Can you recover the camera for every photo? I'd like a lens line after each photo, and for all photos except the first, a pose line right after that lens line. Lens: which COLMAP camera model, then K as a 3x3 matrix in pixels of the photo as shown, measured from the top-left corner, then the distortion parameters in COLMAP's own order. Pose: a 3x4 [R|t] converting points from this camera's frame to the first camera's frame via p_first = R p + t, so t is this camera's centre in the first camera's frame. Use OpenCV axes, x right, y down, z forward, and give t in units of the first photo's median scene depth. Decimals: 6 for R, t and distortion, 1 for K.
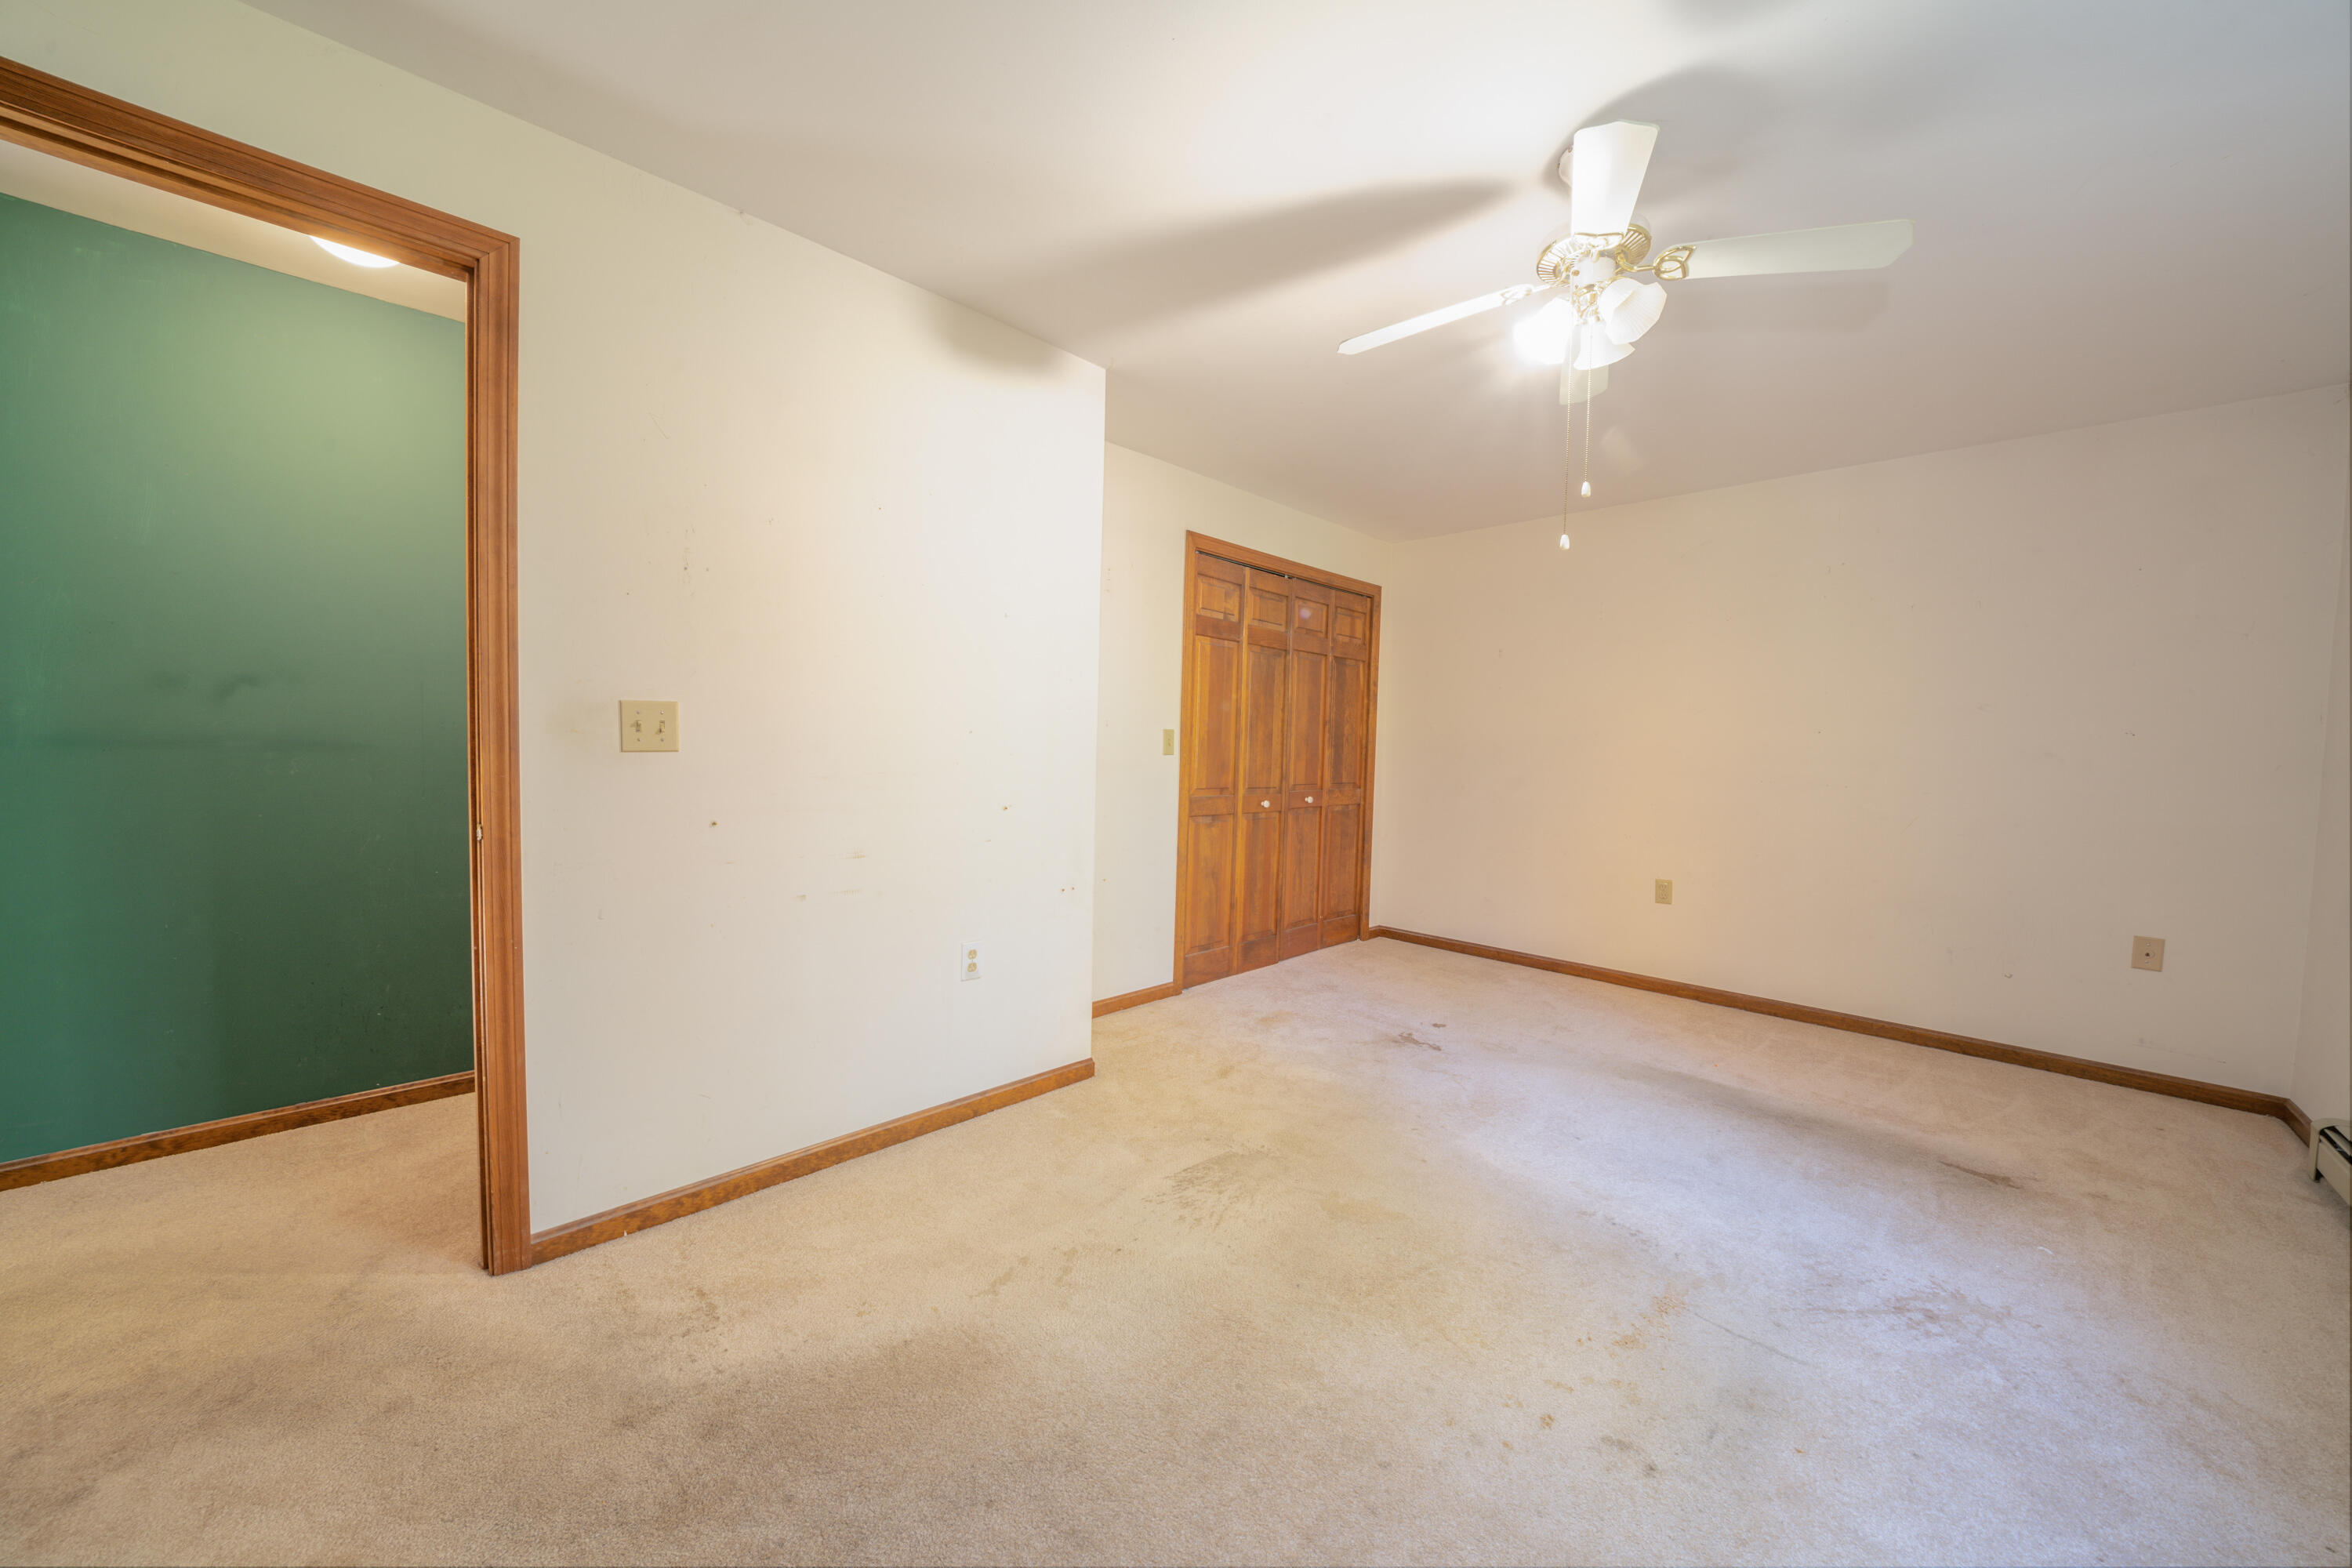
lens RADIAL K [[851.3, 0, 1184.6], [0, 851.3, 771.1], [0, 0, 1]] dist [-0.001176, -0.000151]
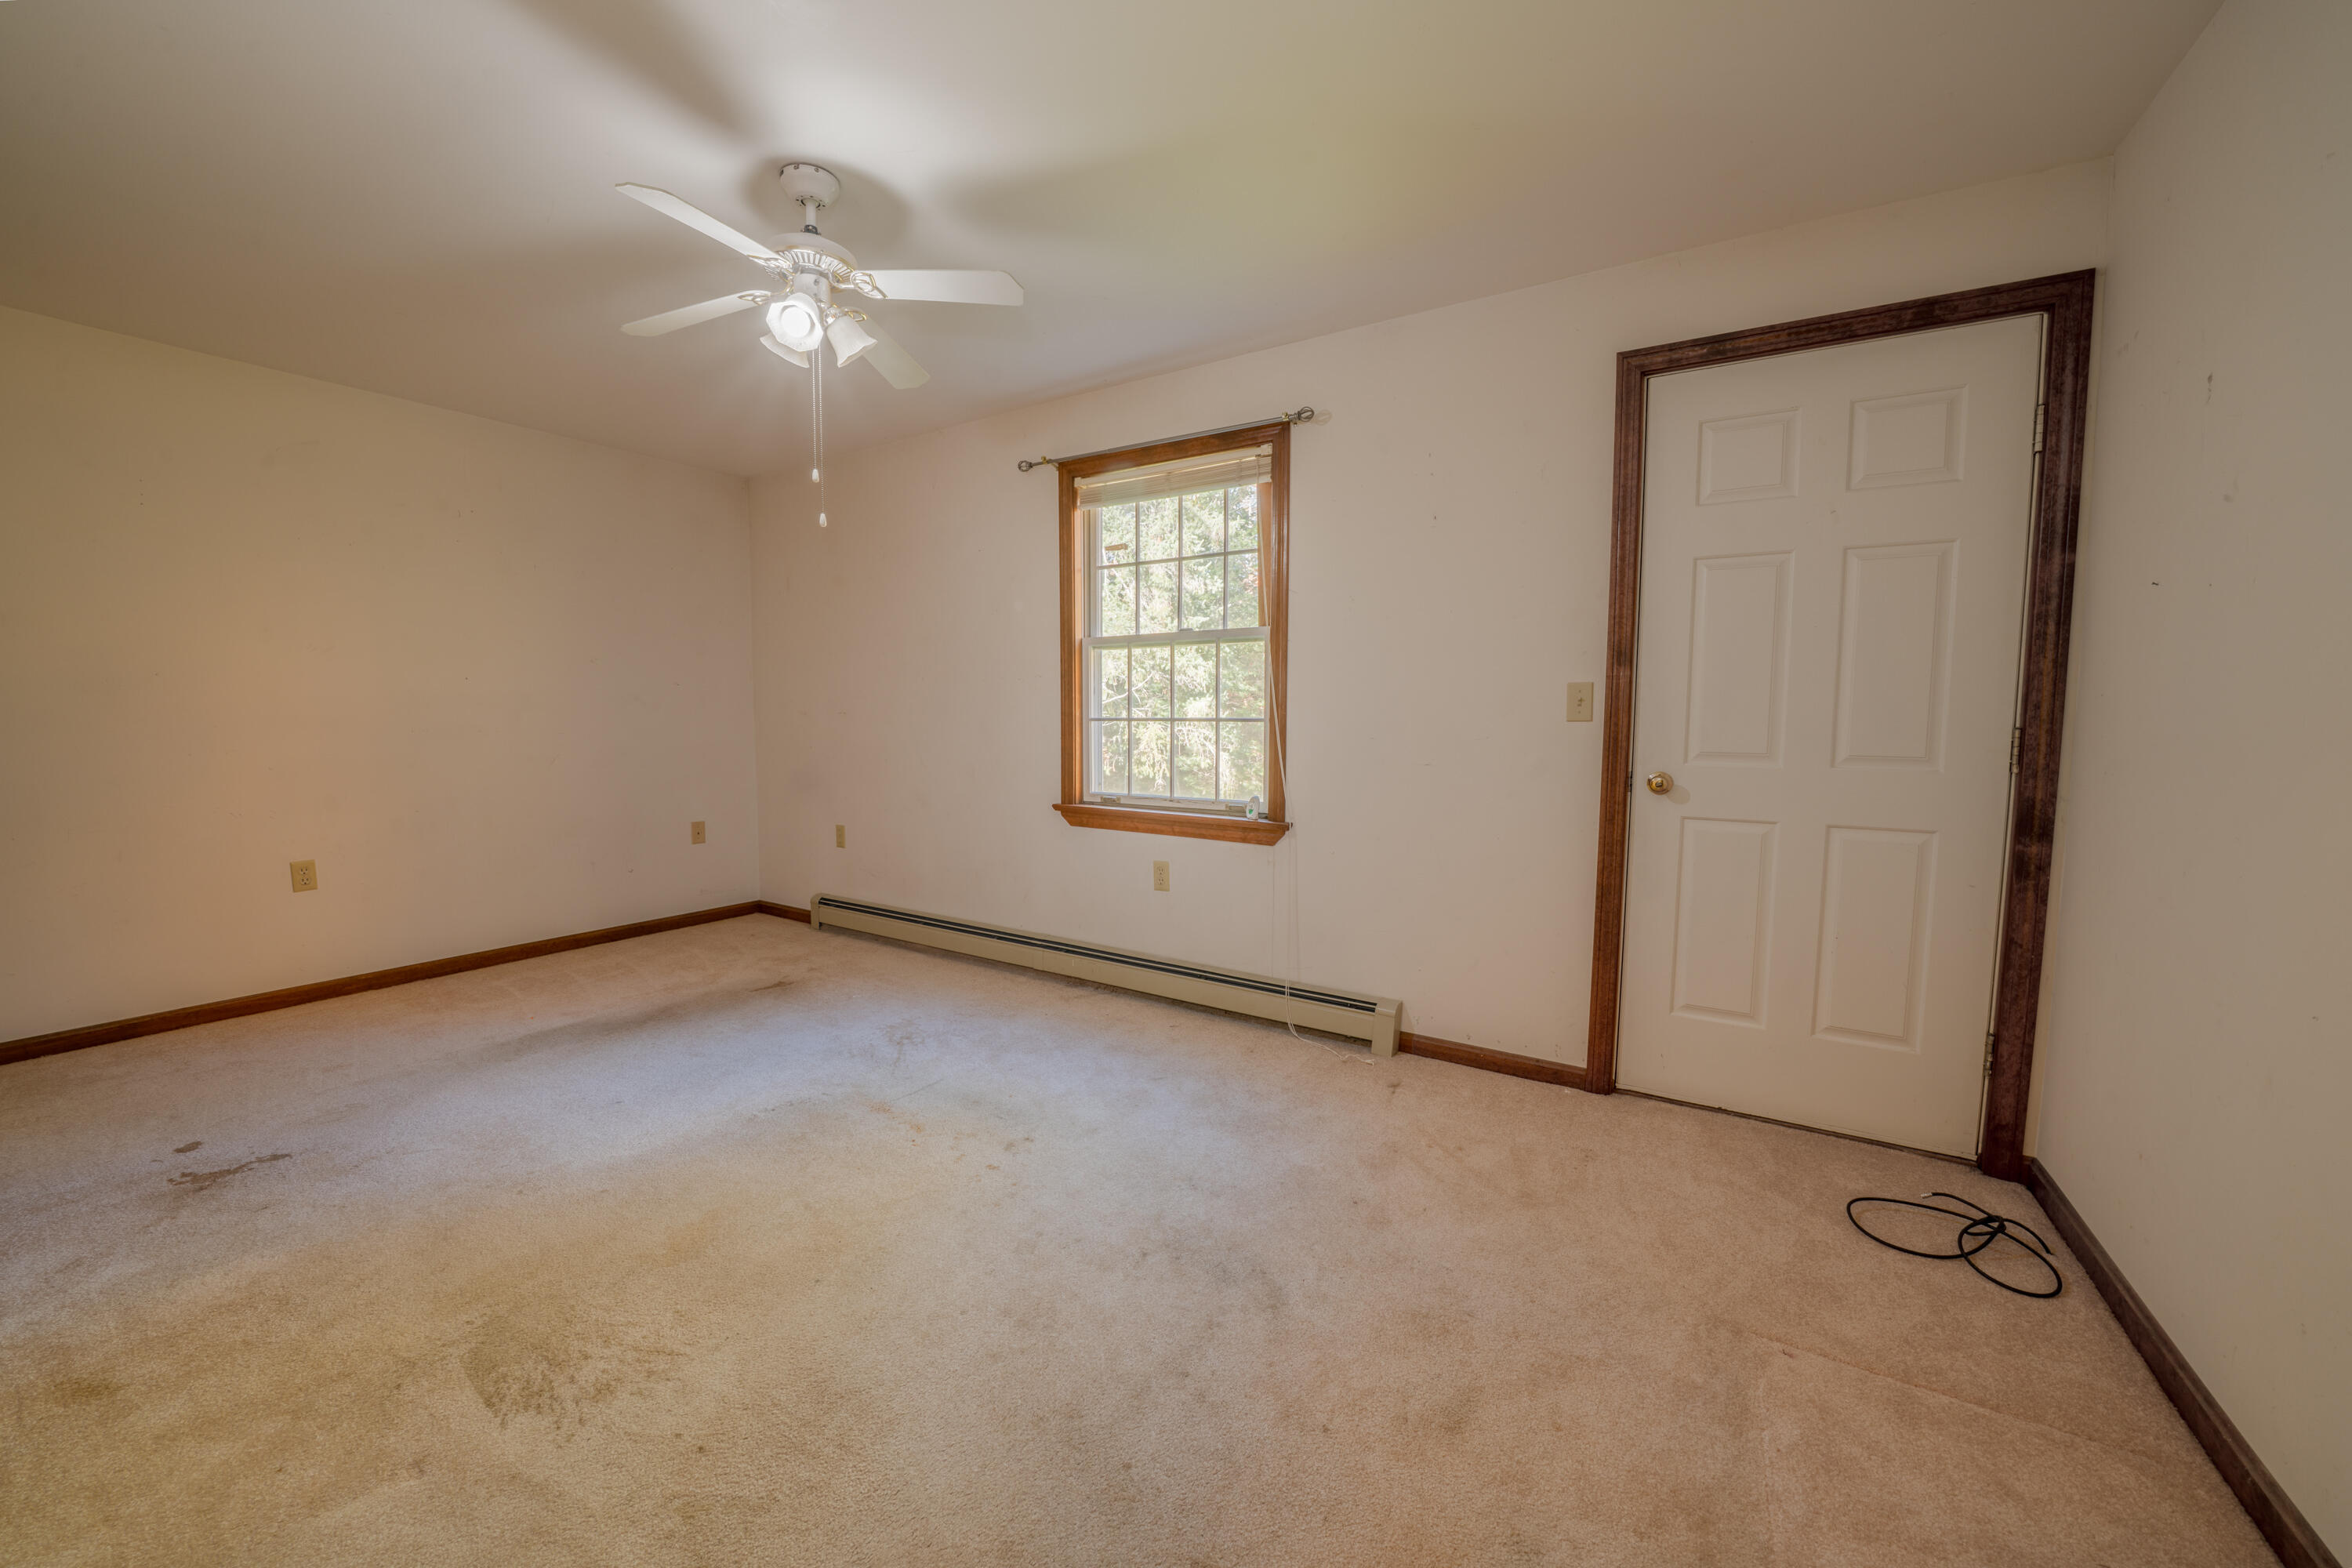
lens RADIAL K [[851.3, 0, 1184.6], [0, 851.3, 771.1], [0, 0, 1]] dist [-0.001176, -0.000151]
pose [[-0.216976, -0.088314, 0.972174, -0.617094], [0.020031, 0.995287, 0.094884, -0.022125], [-0.975971, 0.040062, -0.214184, 0.601723]]
